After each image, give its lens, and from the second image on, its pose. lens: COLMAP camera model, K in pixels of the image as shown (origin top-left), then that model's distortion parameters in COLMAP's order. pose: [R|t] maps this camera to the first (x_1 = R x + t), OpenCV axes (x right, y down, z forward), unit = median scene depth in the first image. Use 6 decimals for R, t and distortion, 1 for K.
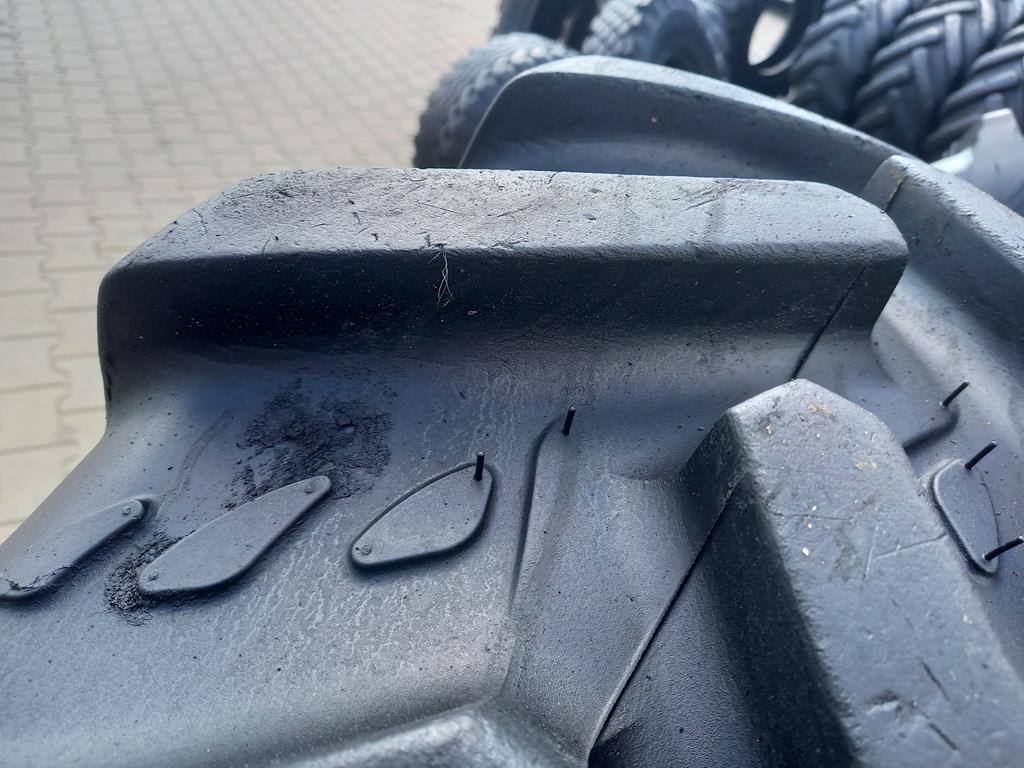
lens RADIAL K [[781.7, 0, 512.0], [0, 781.7, 384.0], [0, 0, 1]] dist [0.009279, -0.028440]
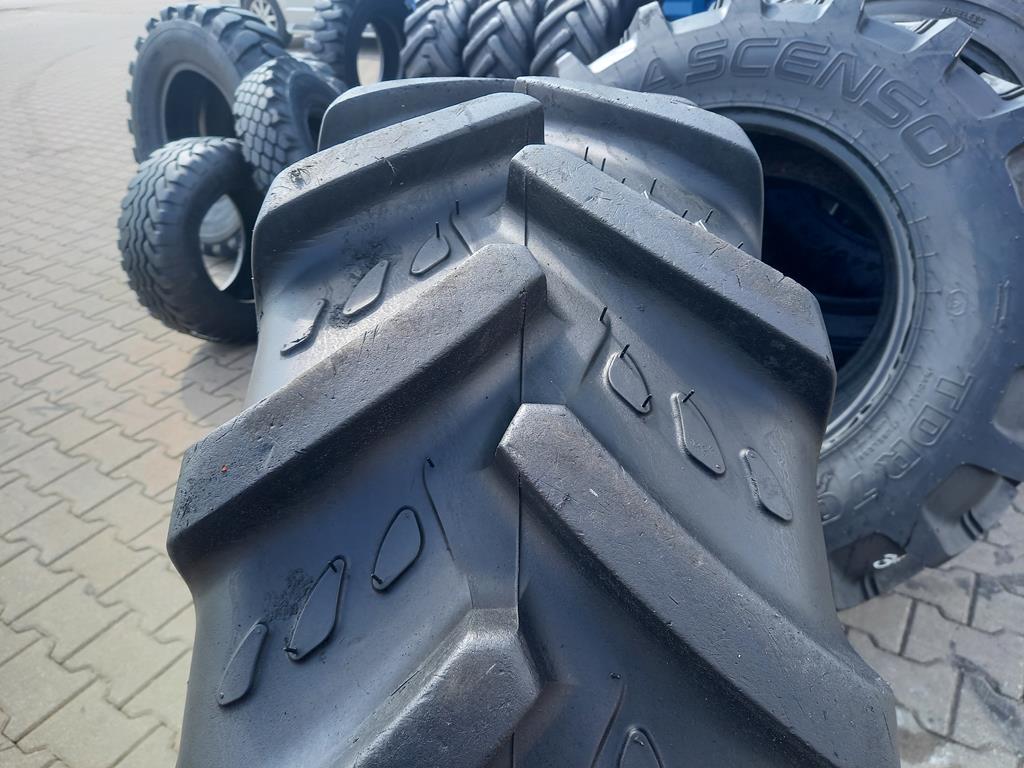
lens RADIAL K [[781.7, 0, 512.0], [0, 781.7, 384.0], [0, 0, 1]] dist [0.009279, -0.028440]
pose [[0.841455, -0.449132, 0.300390, -0.077810], [0.466459, 0.884404, 0.015677, 0.058544], [-0.272707, 0.126928, 0.953688, -0.133307]]
